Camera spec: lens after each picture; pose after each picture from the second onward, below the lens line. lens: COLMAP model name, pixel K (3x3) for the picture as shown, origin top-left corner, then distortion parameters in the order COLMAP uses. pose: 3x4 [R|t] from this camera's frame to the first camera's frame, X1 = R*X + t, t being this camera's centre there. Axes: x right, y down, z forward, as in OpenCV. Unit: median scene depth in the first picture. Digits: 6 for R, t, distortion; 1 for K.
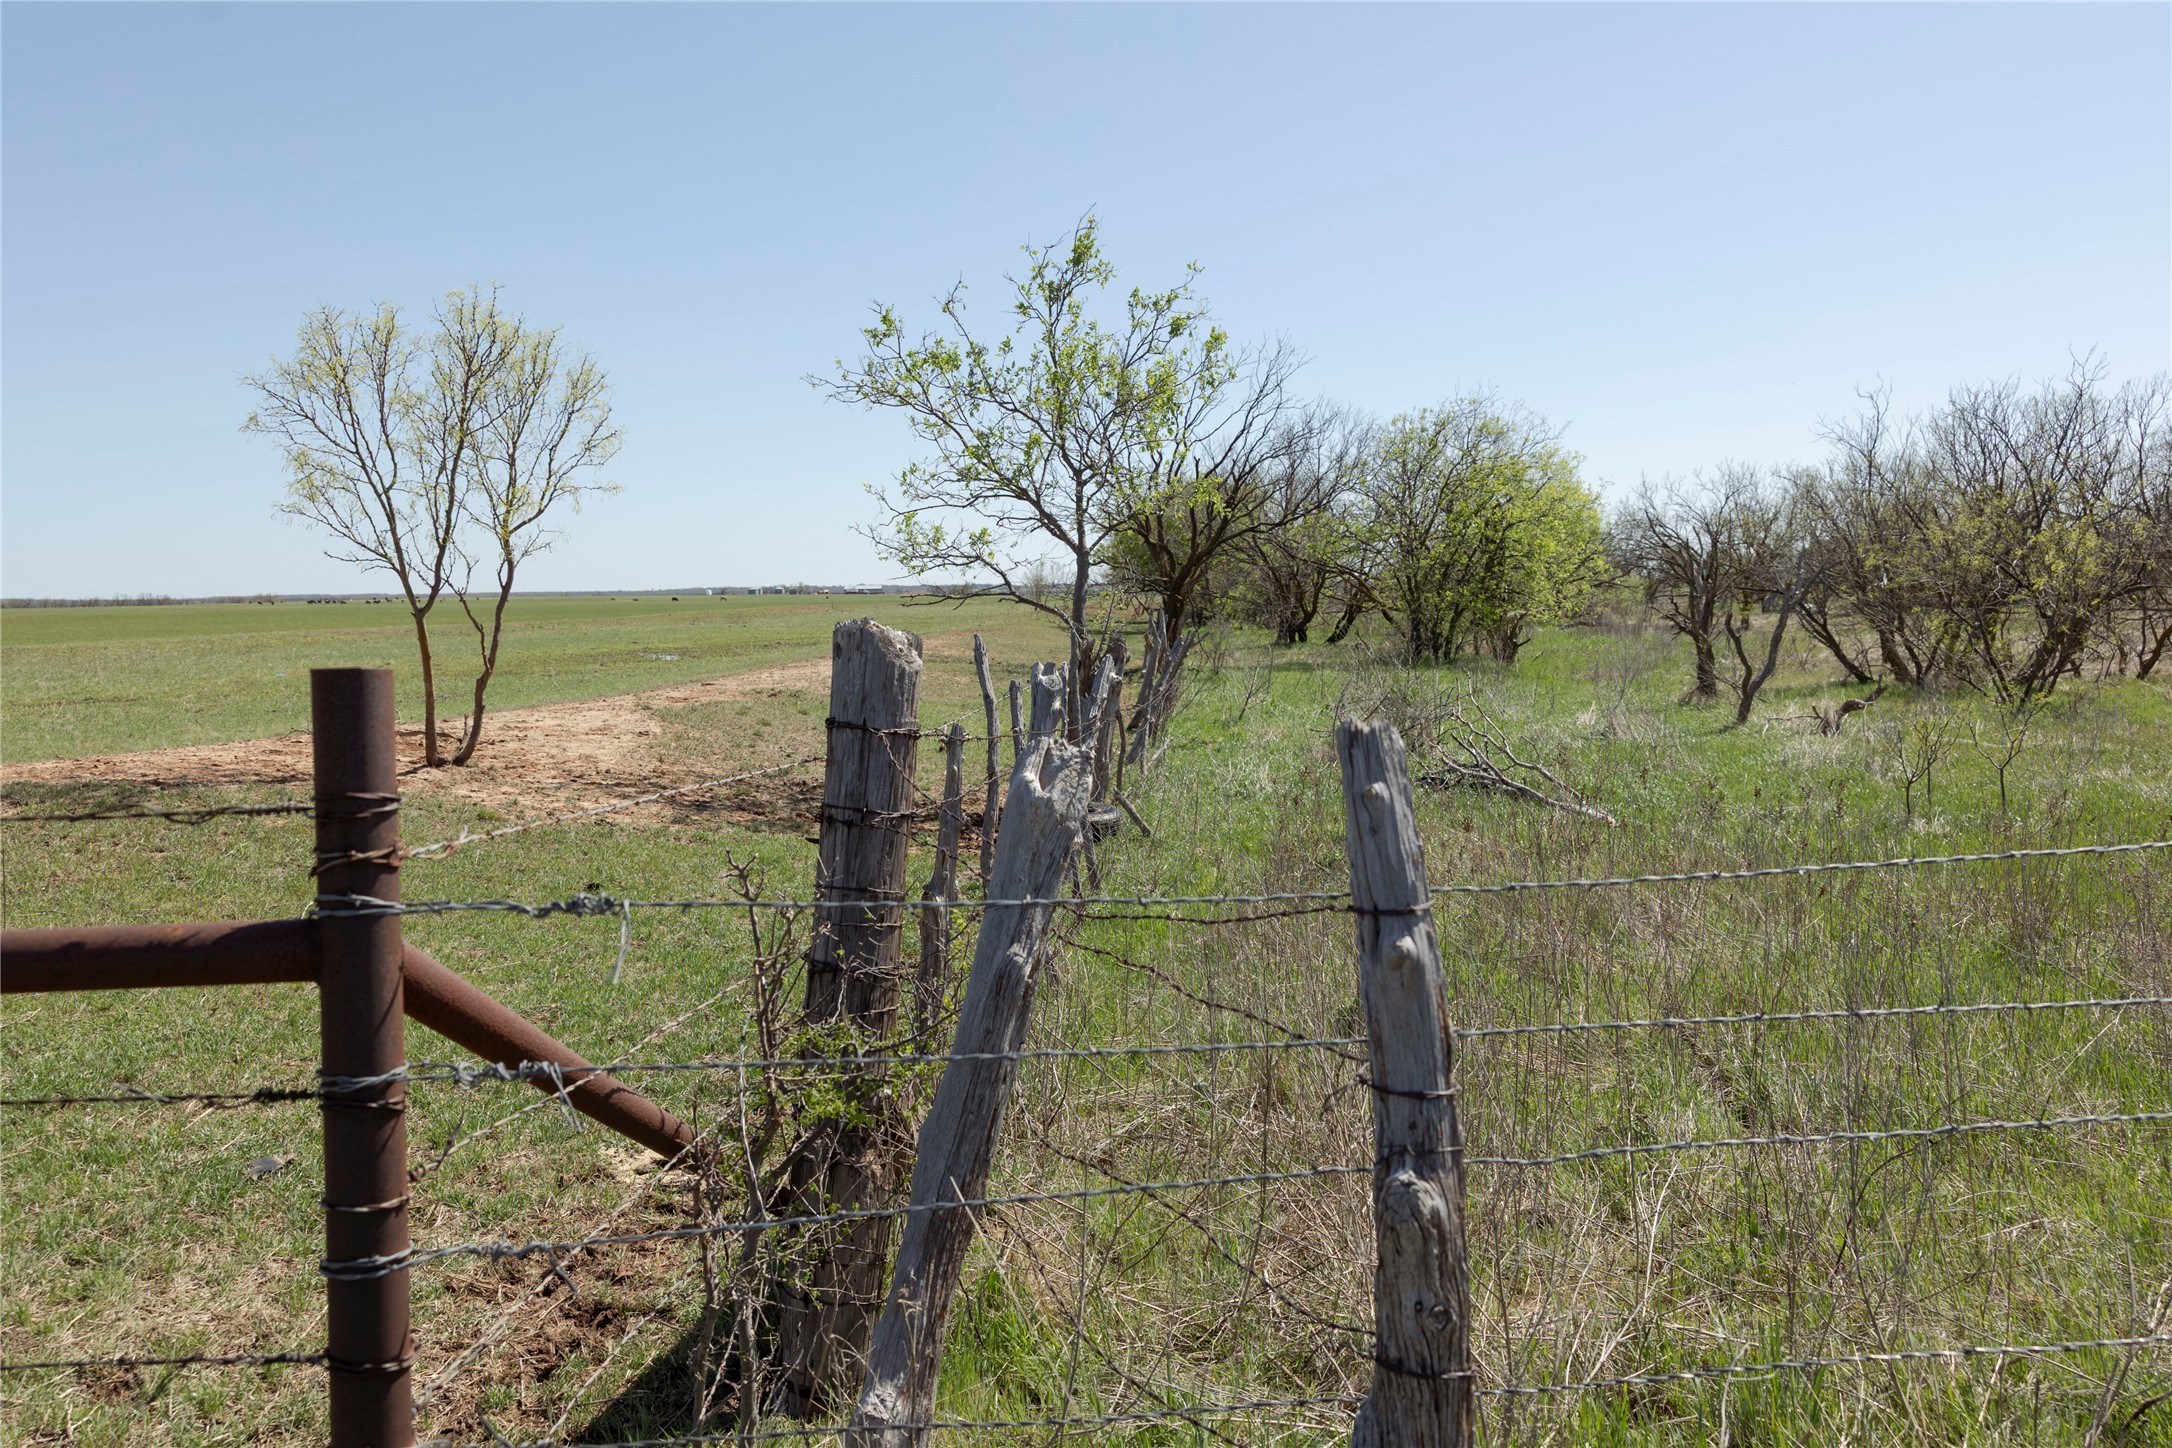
lens RADIAL K [[1748.4, 0, 1078.1], [0, 1748.4, 716.0], [0, 0, 1]] dist [0.025275, -0.004490]
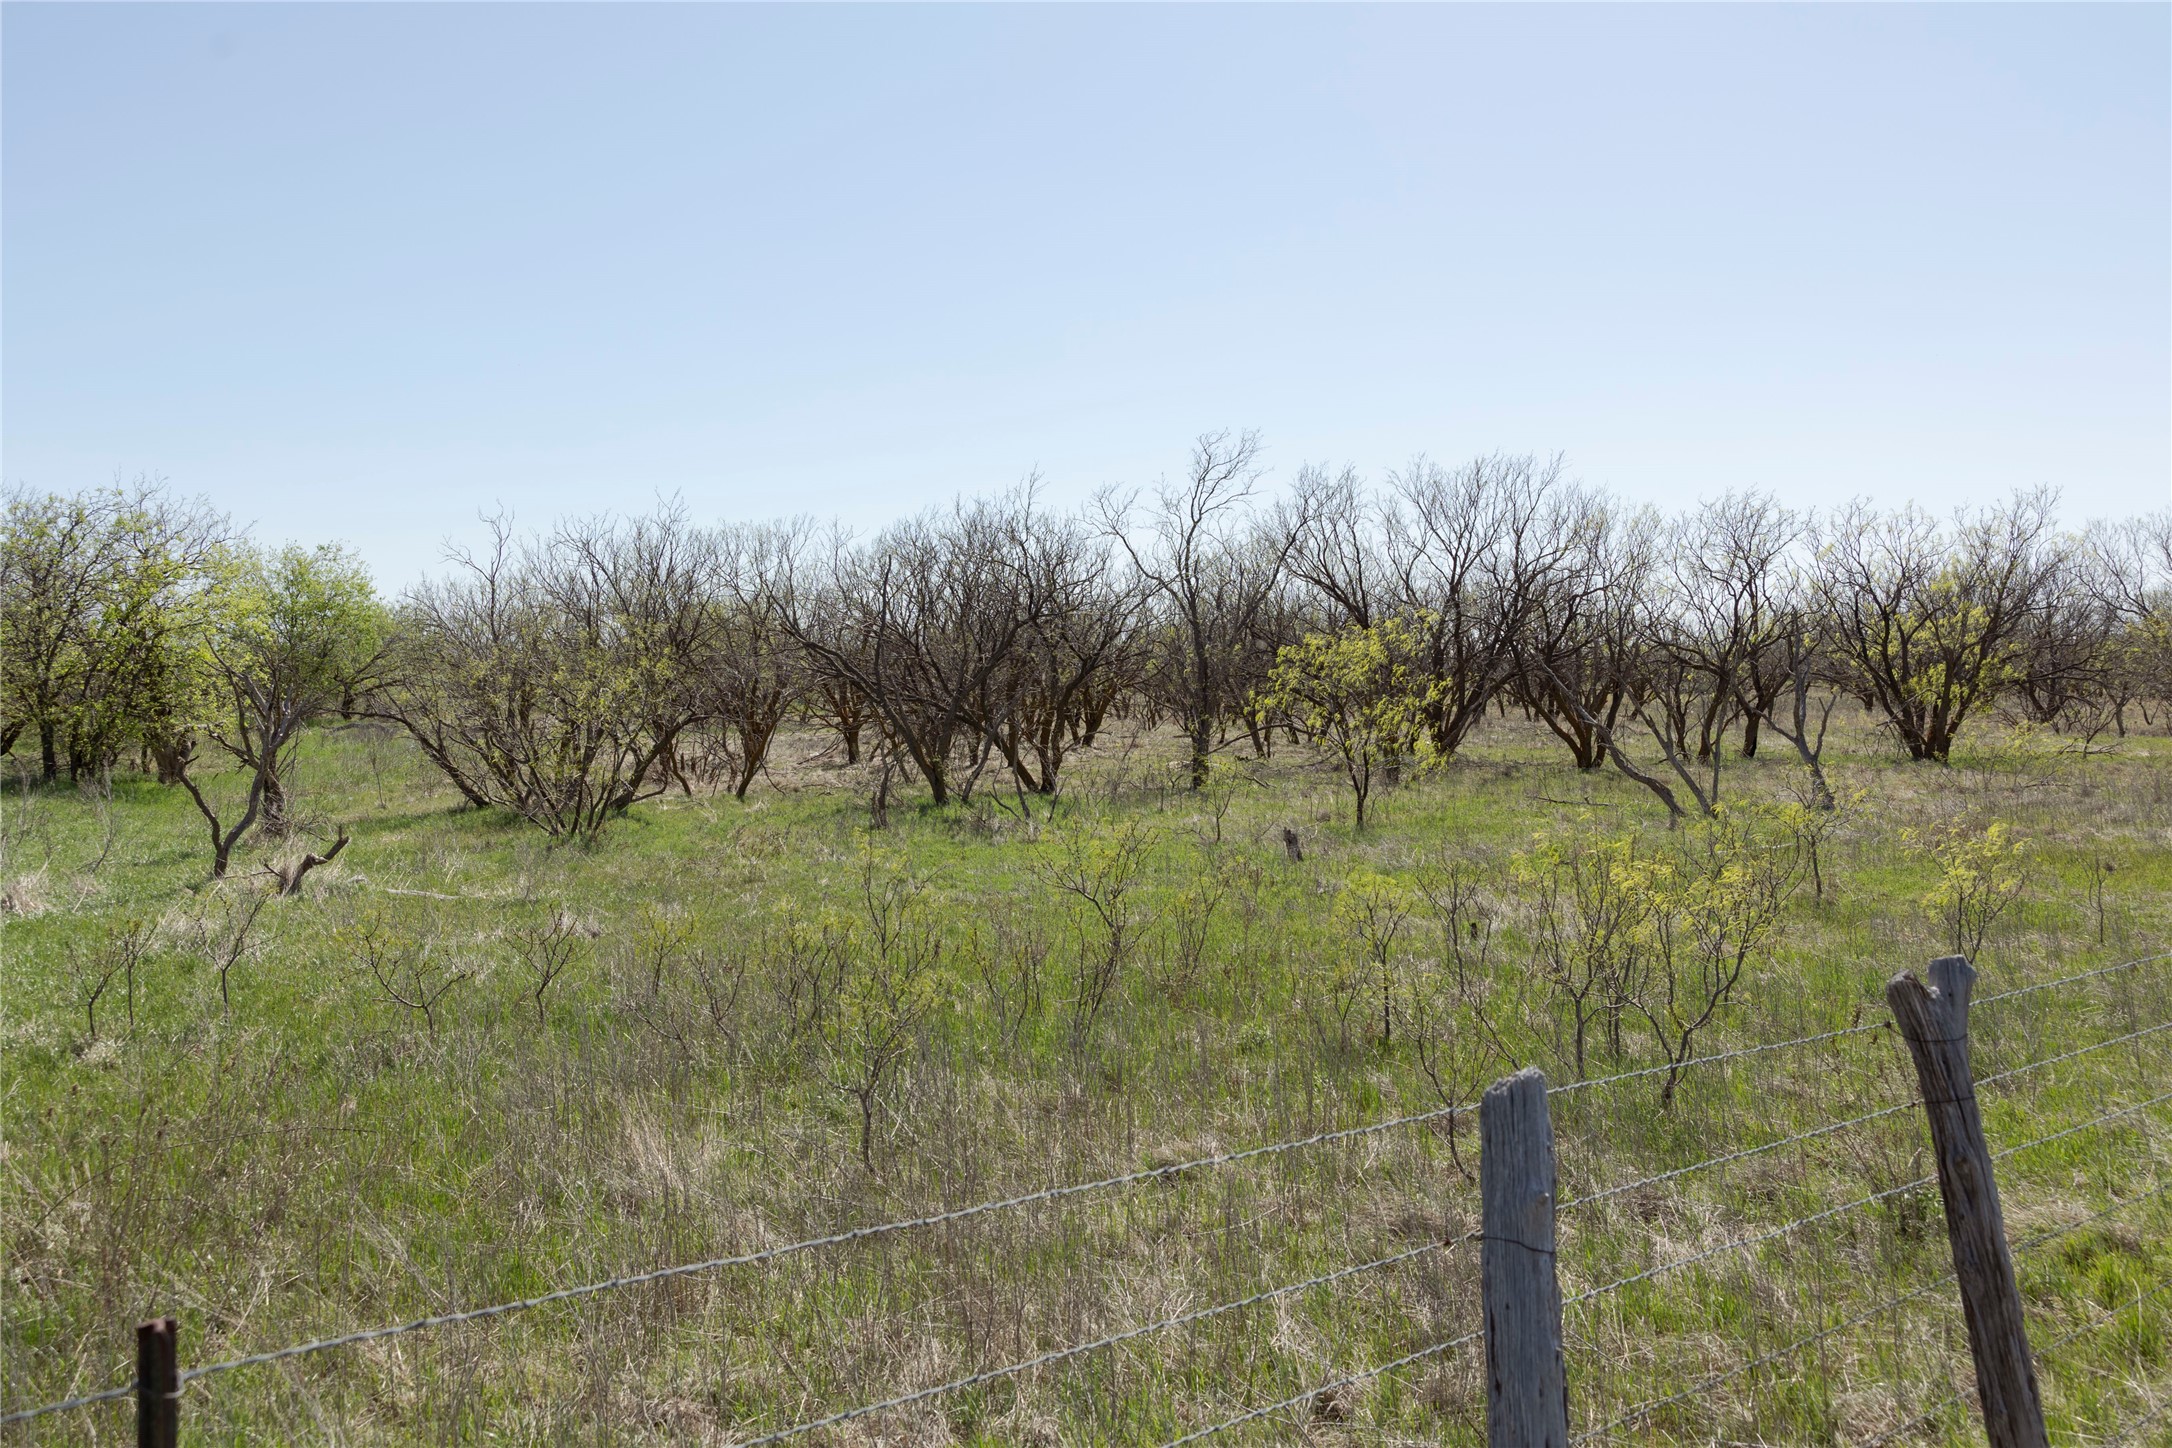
lens RADIAL K [[1727.4, 0, 1094.2], [0, 1727.4, 713.2], [0, 0, 1]] dist [0.010766, -0.001448]
pose [[0.811064, -0.000483, 0.584957, 0.295894], [0.030939, 0.998635, -0.042074, -0.039650], [-0.584138, 0.052222, 0.809972, -0.003724]]
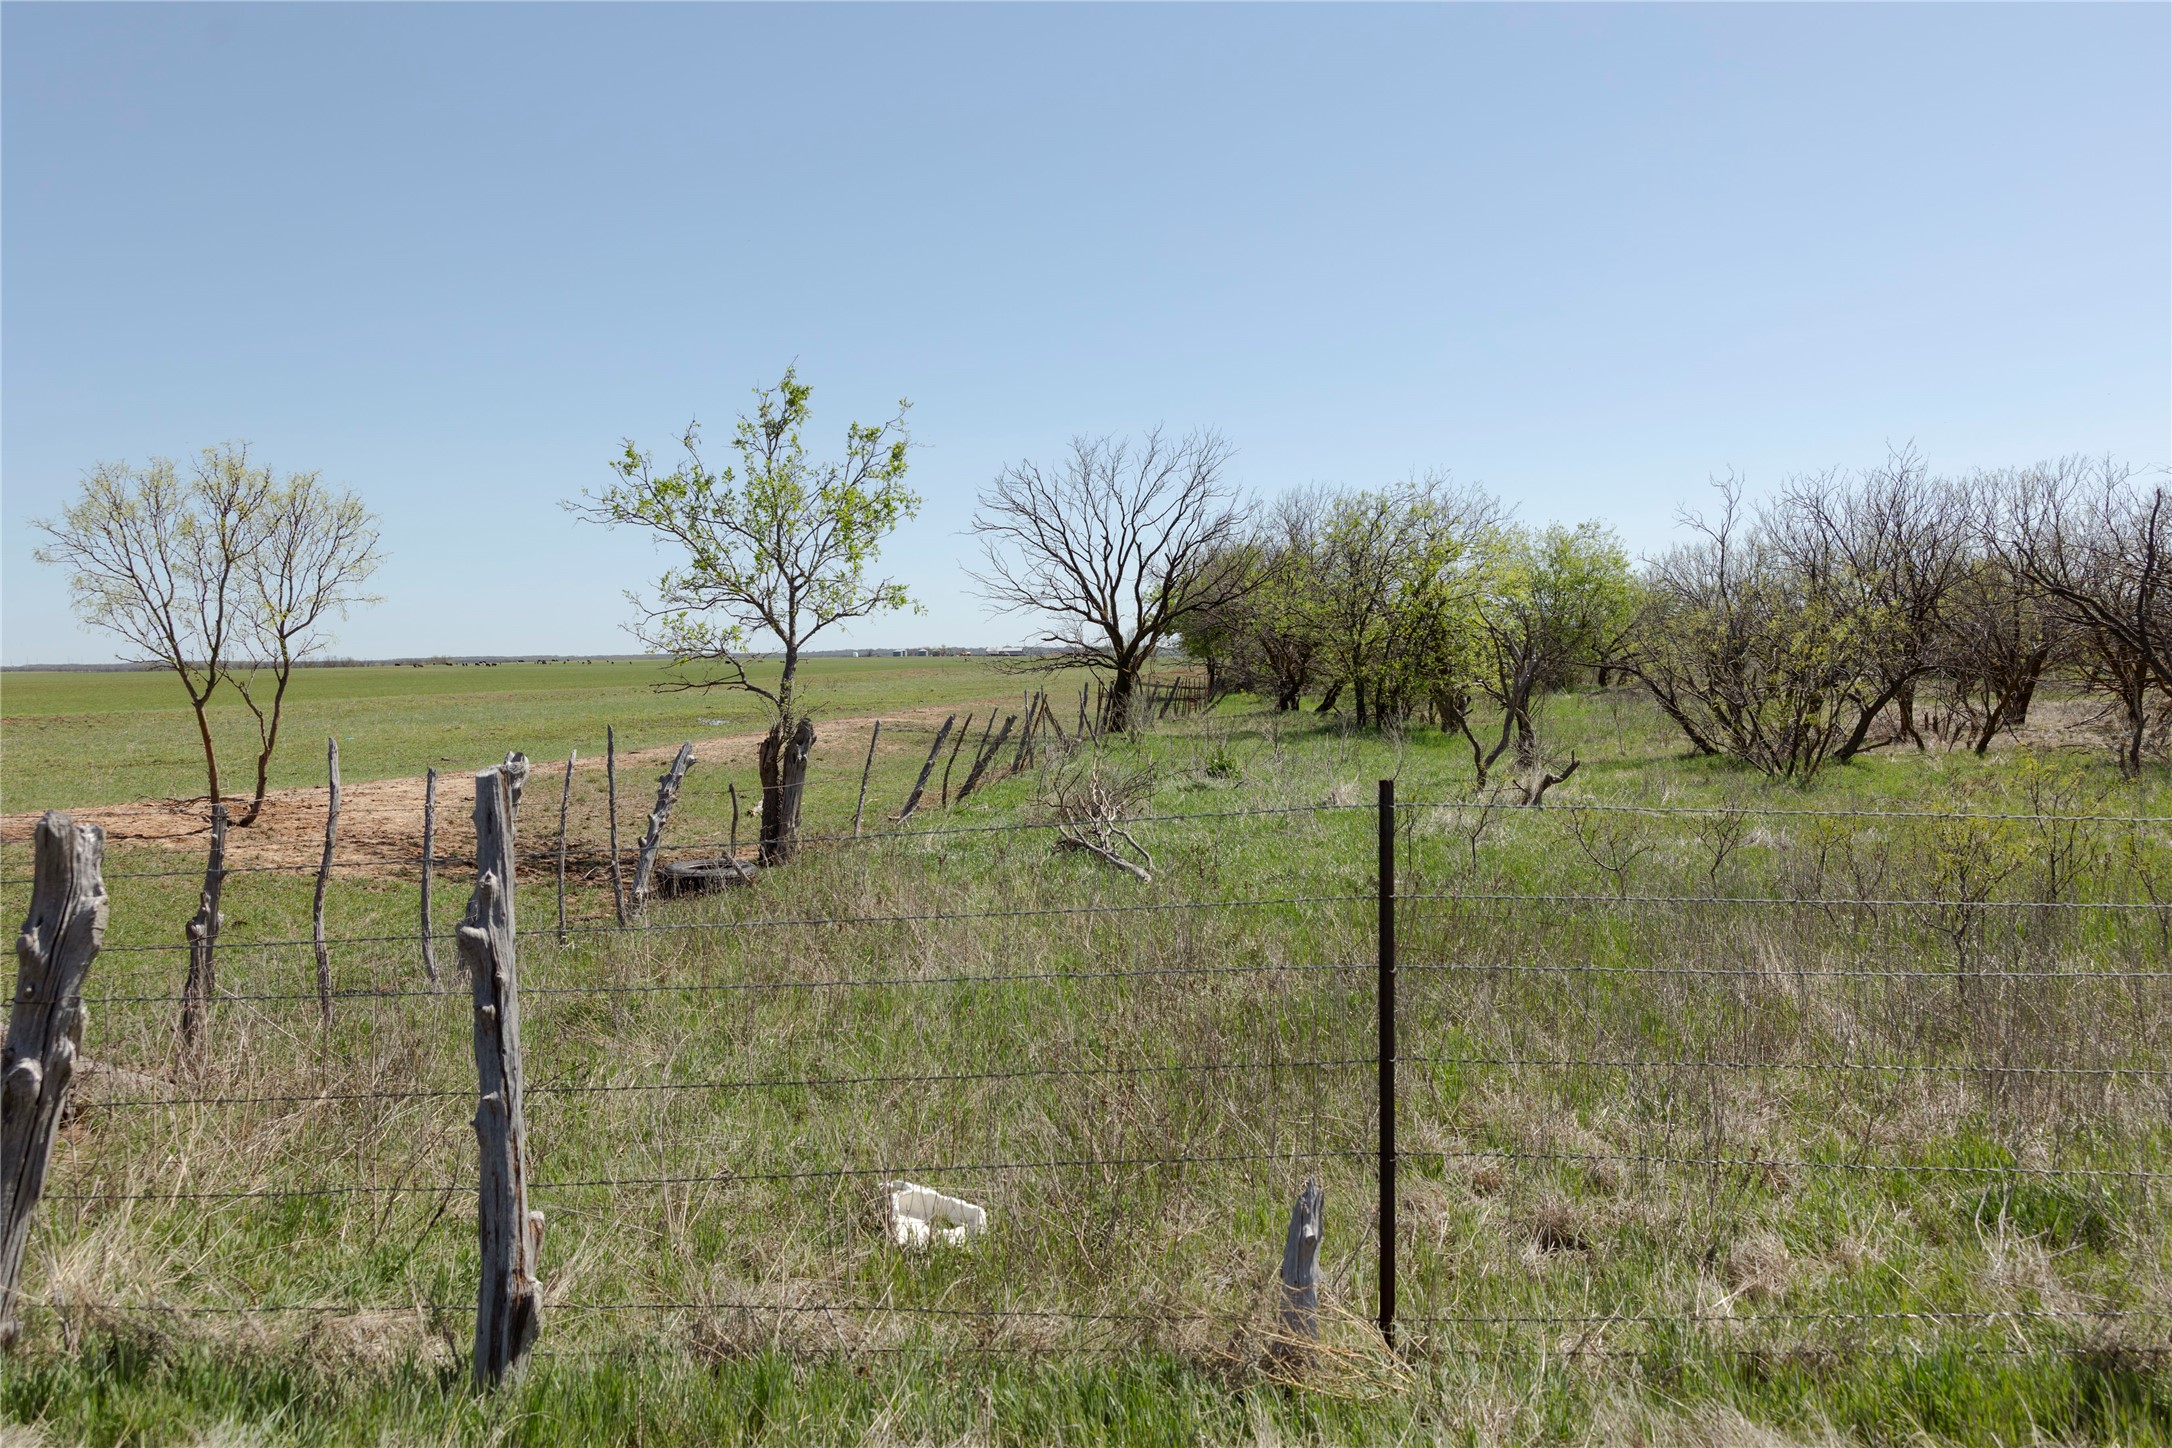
lens RADIAL K [[1727.4, 0, 1094.2], [0, 1727.4, 713.2], [0, 0, 1]] dist [0.010766, -0.001448]
pose [[0.997428, 0.001893, -0.071644, 0.286842], [-0.004486, 0.999340, -0.036045, -0.009046], [0.071529, 0.036274, 0.996779, -0.141402]]
